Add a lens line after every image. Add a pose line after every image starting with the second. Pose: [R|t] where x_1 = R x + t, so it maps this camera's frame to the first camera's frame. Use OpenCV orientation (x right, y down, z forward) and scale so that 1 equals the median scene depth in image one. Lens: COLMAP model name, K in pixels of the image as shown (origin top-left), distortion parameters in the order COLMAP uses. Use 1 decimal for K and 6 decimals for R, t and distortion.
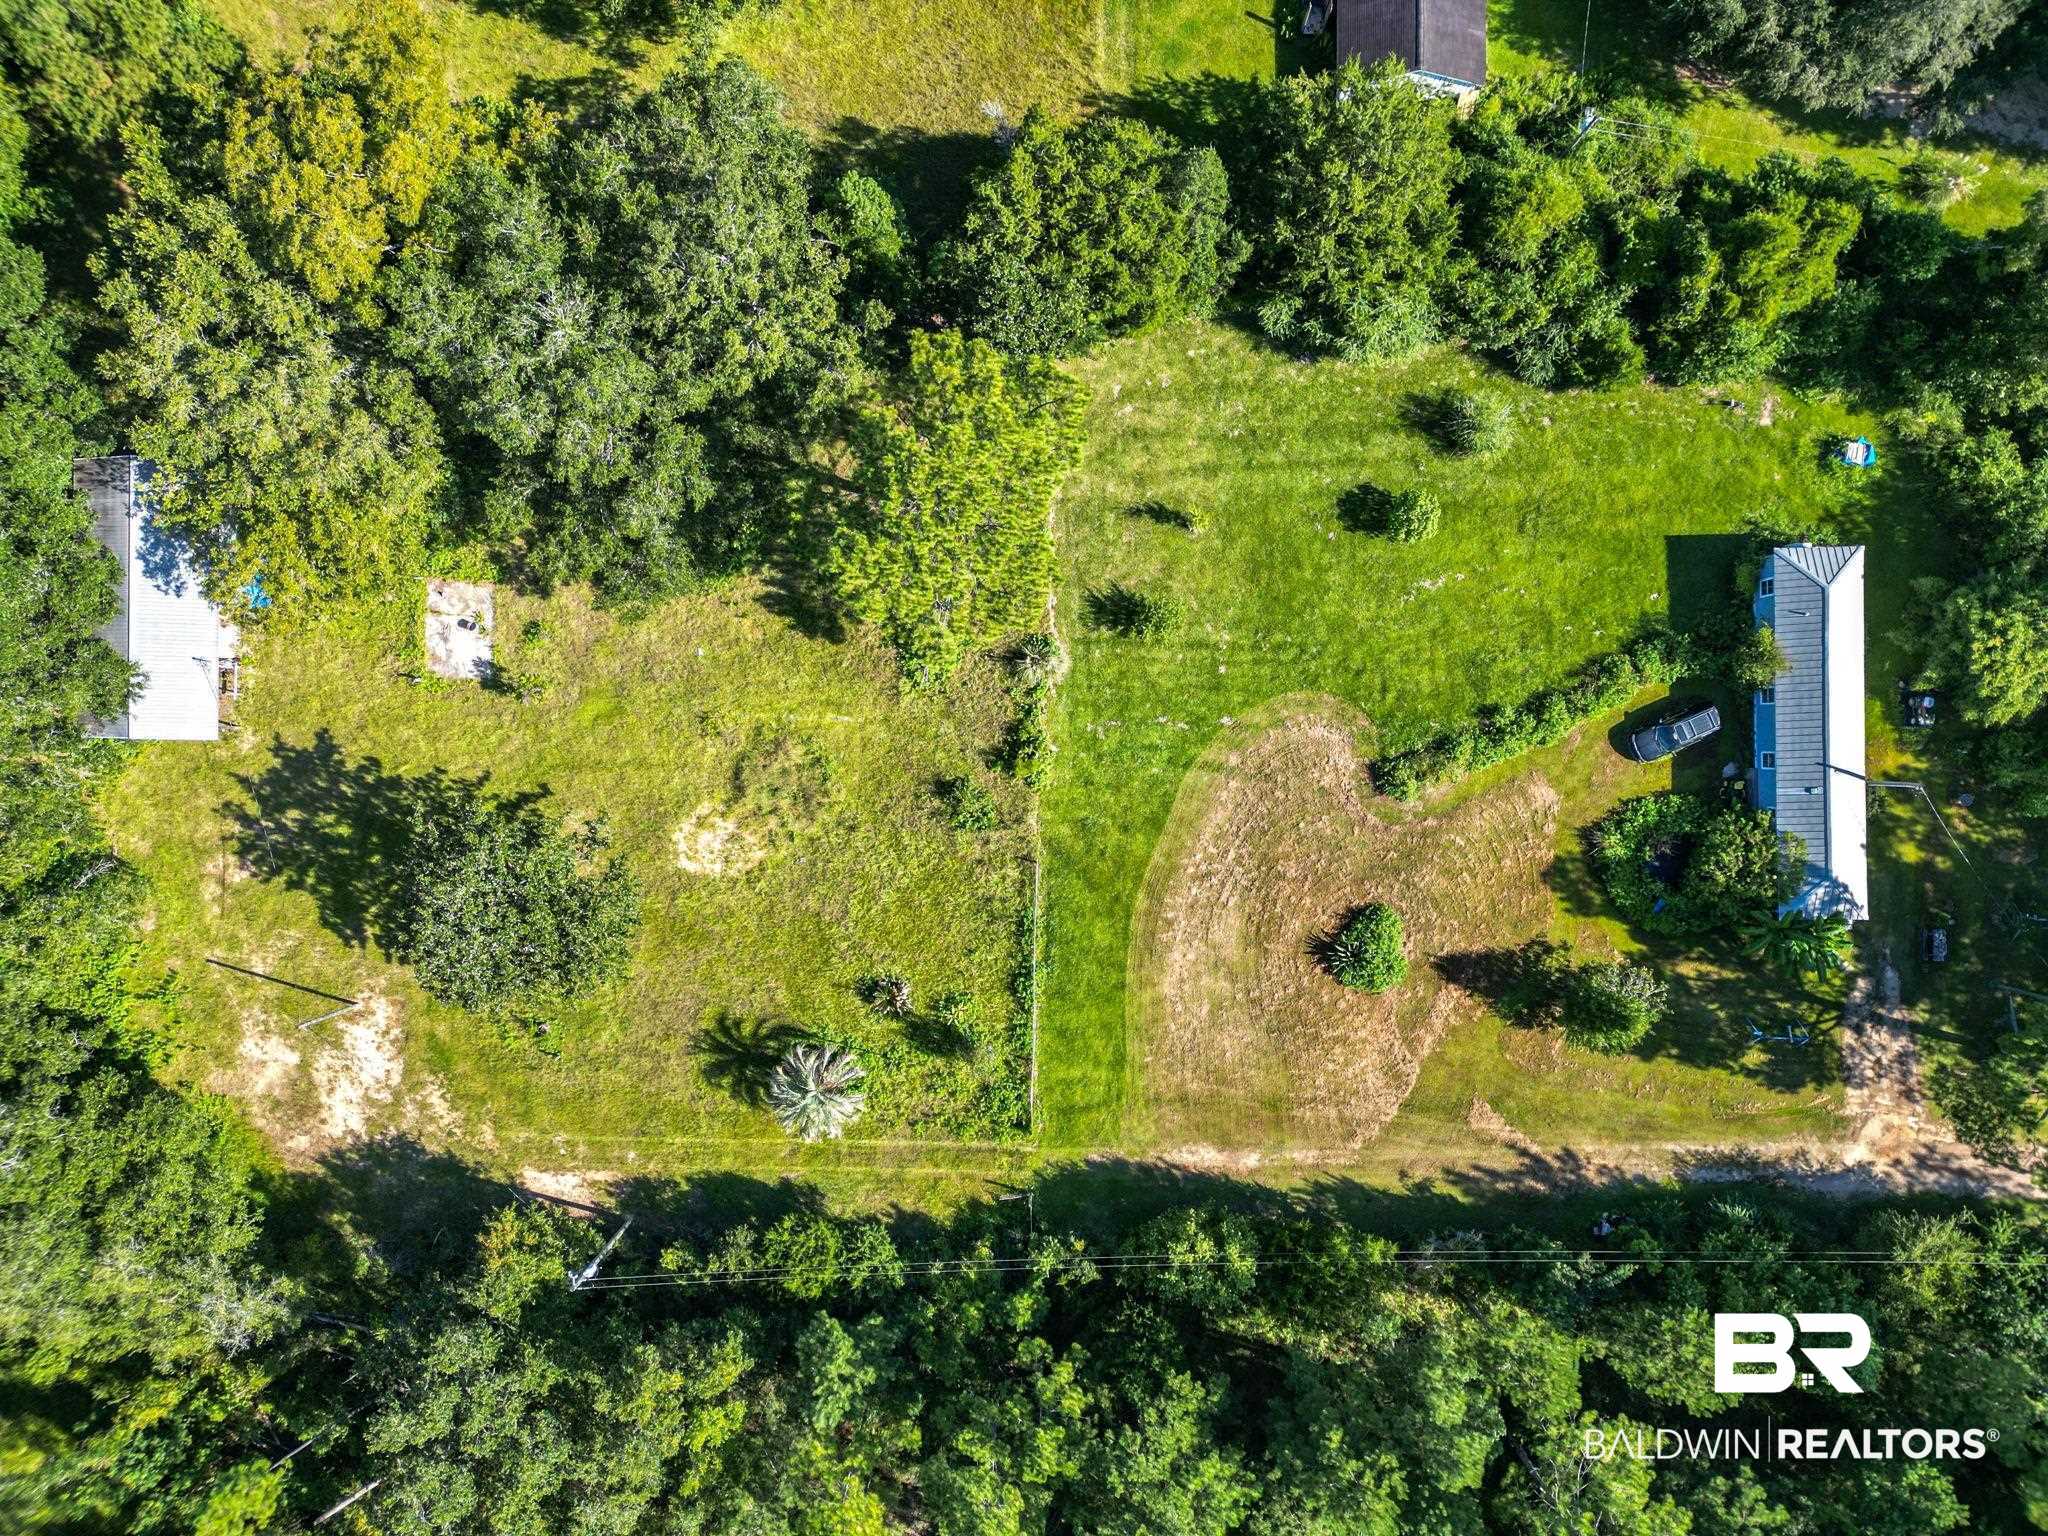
lens RADIAL K [[1445.6, 0, 1024.0], [0, 1445.6, 768.0], [0, 0, 1]] dist [0.109405, -0.112074]
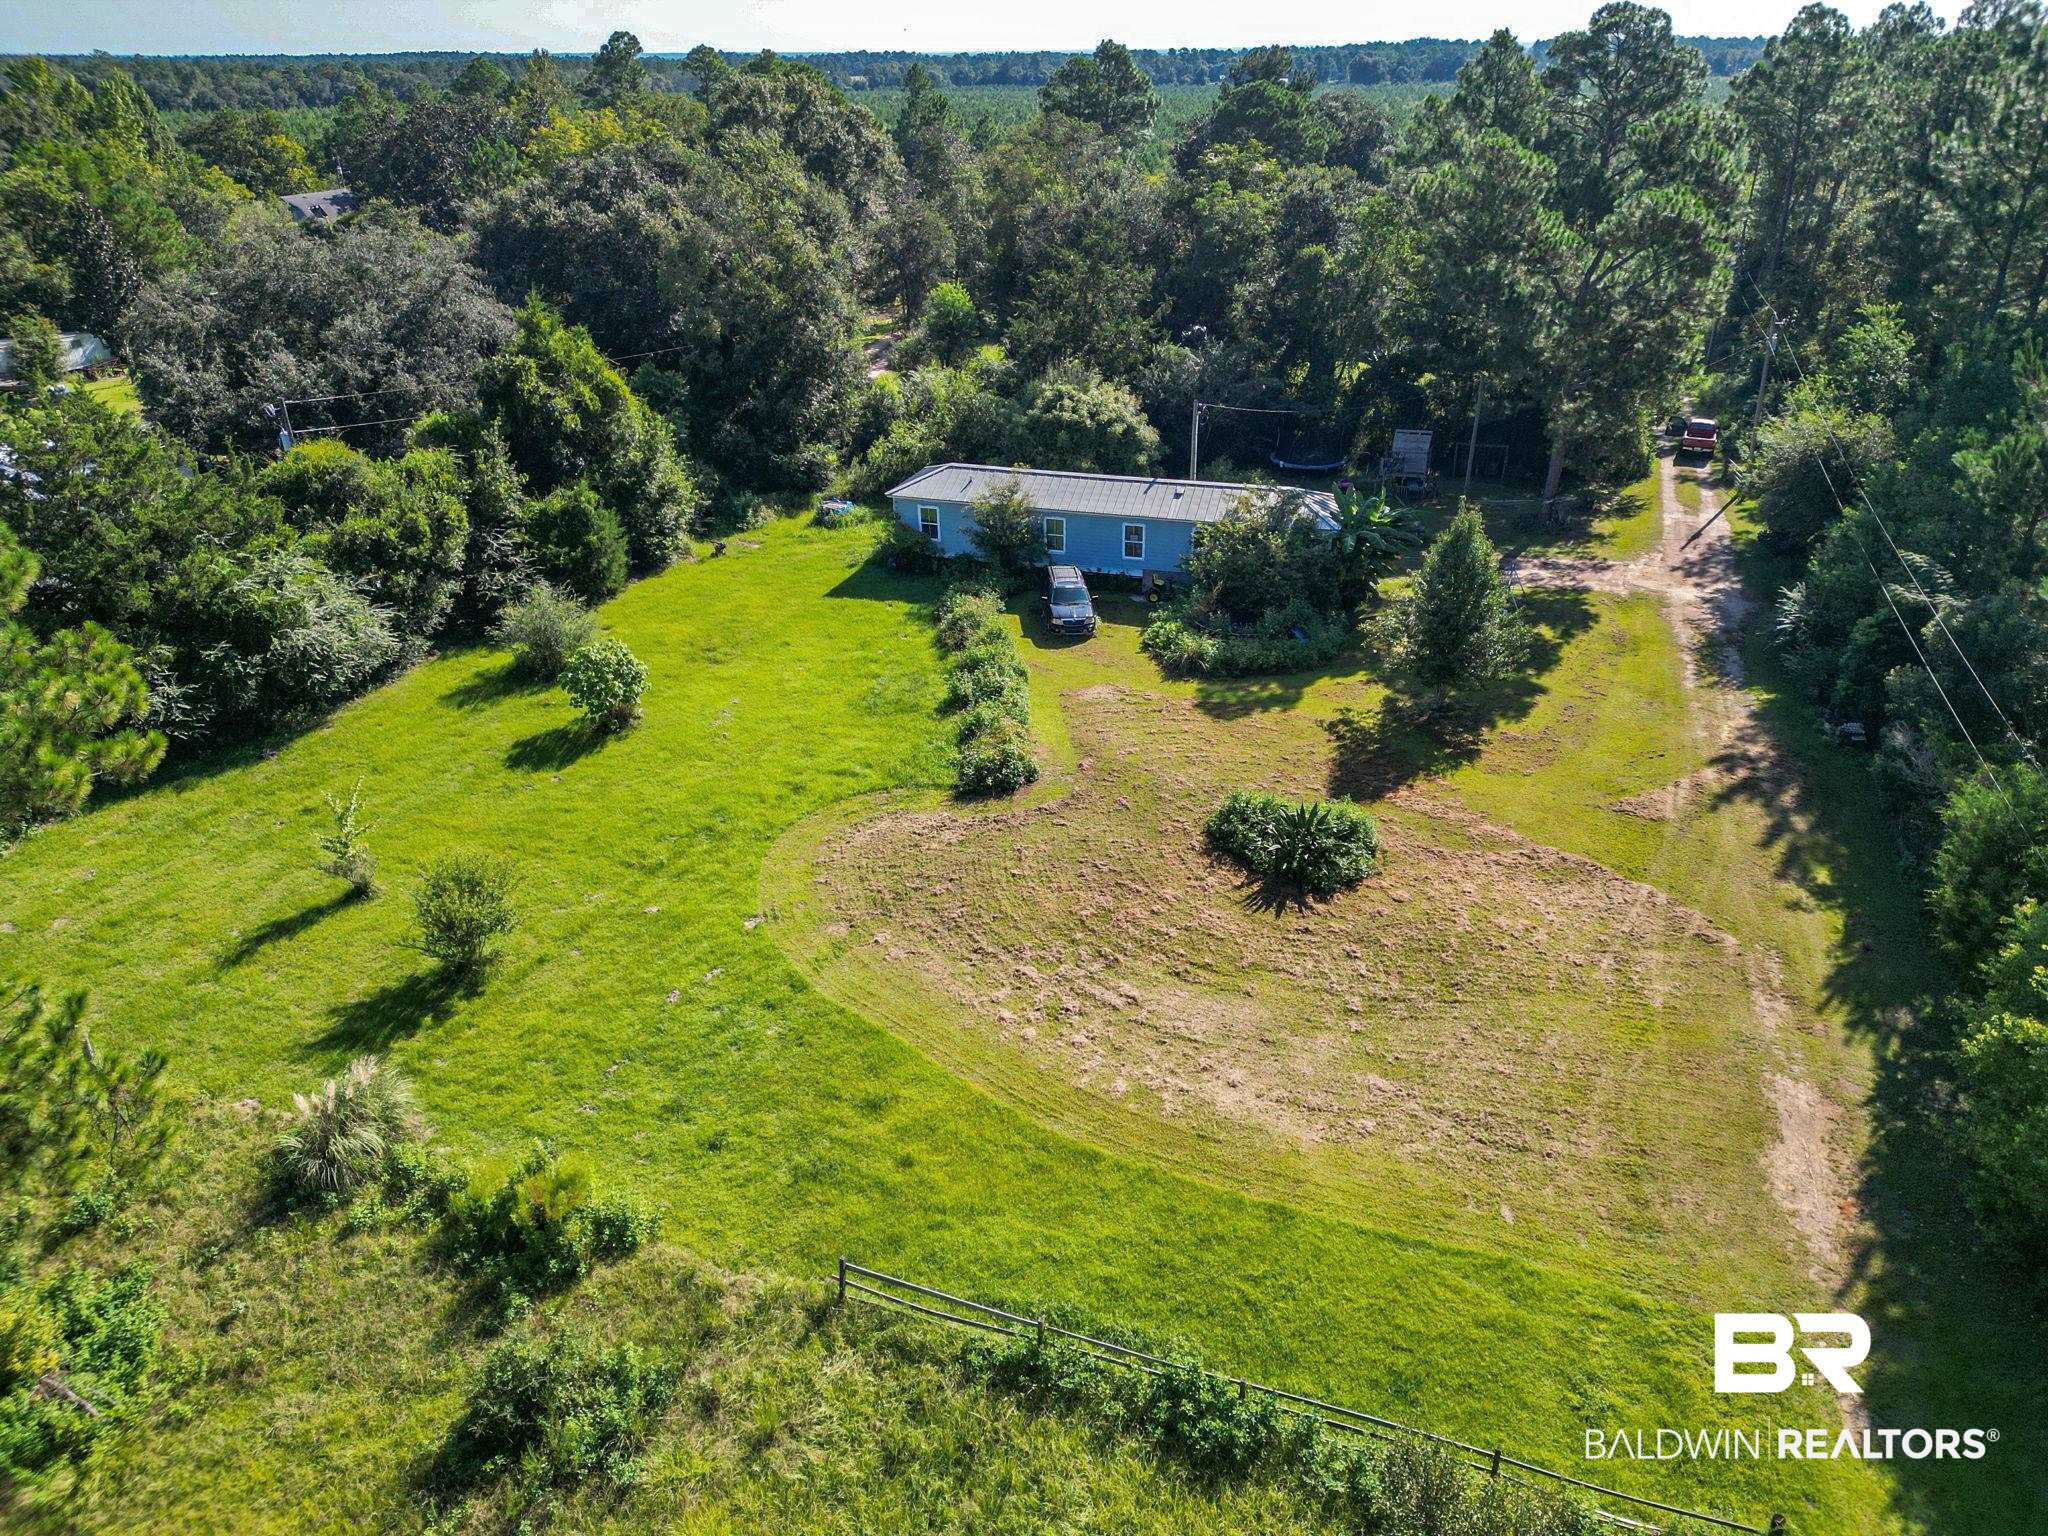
lens RADIAL K [[1420.6, 0, 1024.0], [0, 1420.6, 768.0], [0, 0, 1]] dist [0.101252, -0.103519]
pose [[0.338648, -0.415546, 0.844179, -0.197323], [0.940677, 0.129430, -0.313647, 0.187813], [0.021072, 0.900316, 0.434726, 0.760374]]
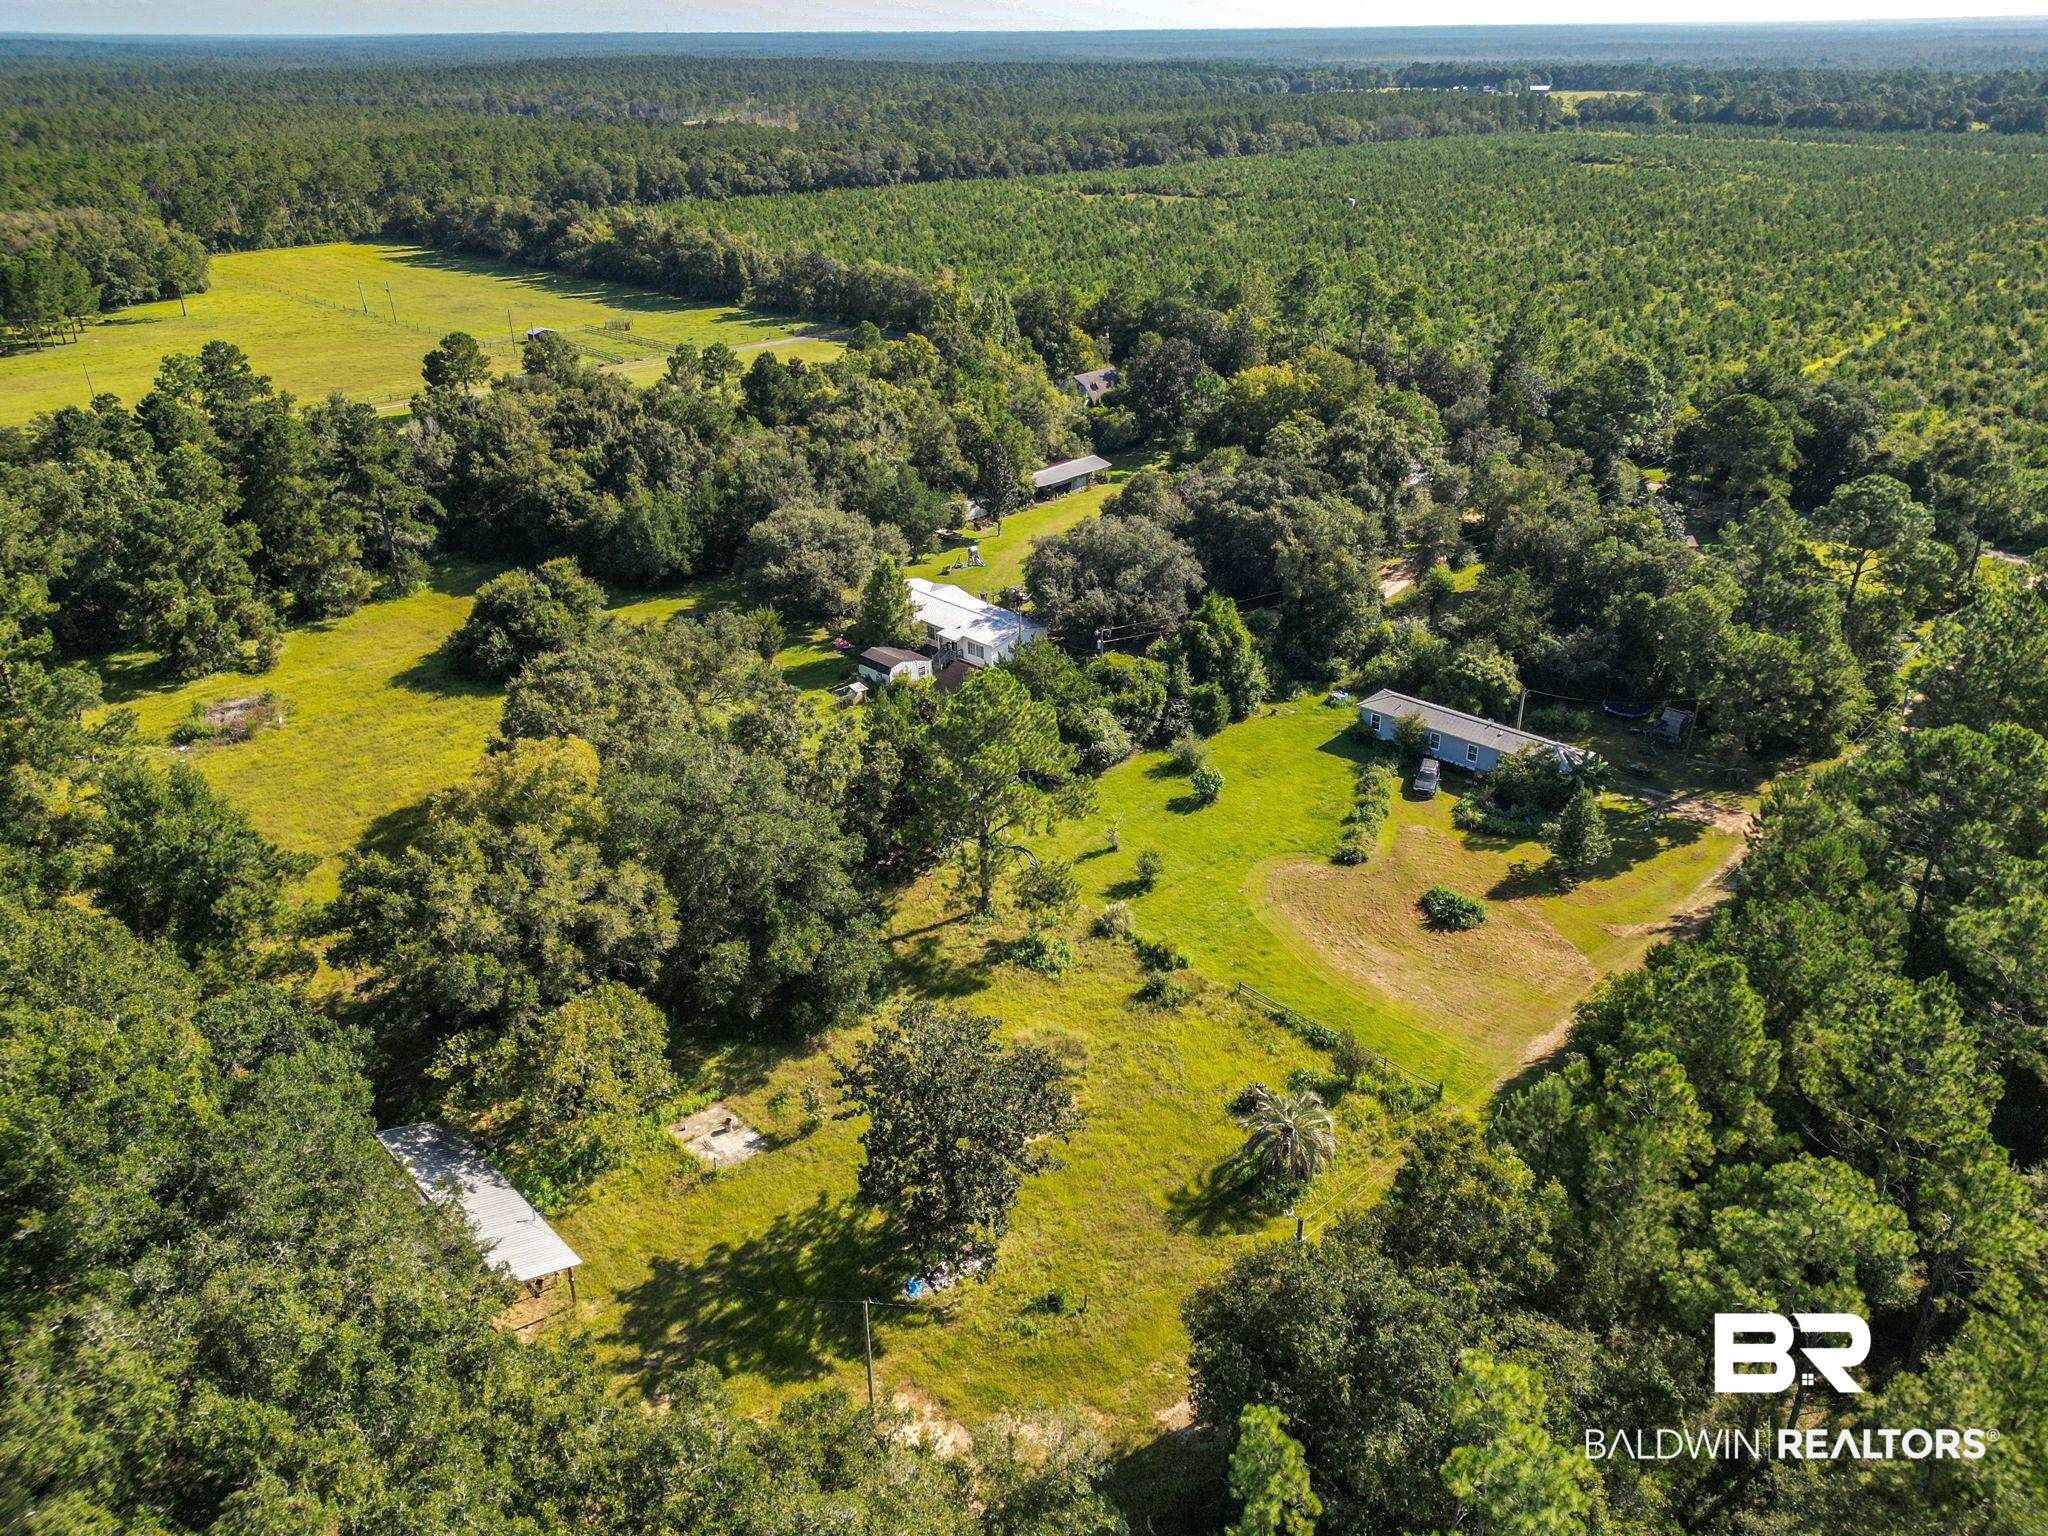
lens RADIAL K [[1445.6, 0, 1024.0], [0, 1445.6, 768.0], [0, 0, 1]] dist [0.109405, -0.112074]
pose [[0.707005, -0.315224, 0.633070, -0.802852], [0.707127, 0.301529, -0.639571, 0.640869], [0.010719, 0.899841, 0.436085, 0.323176]]
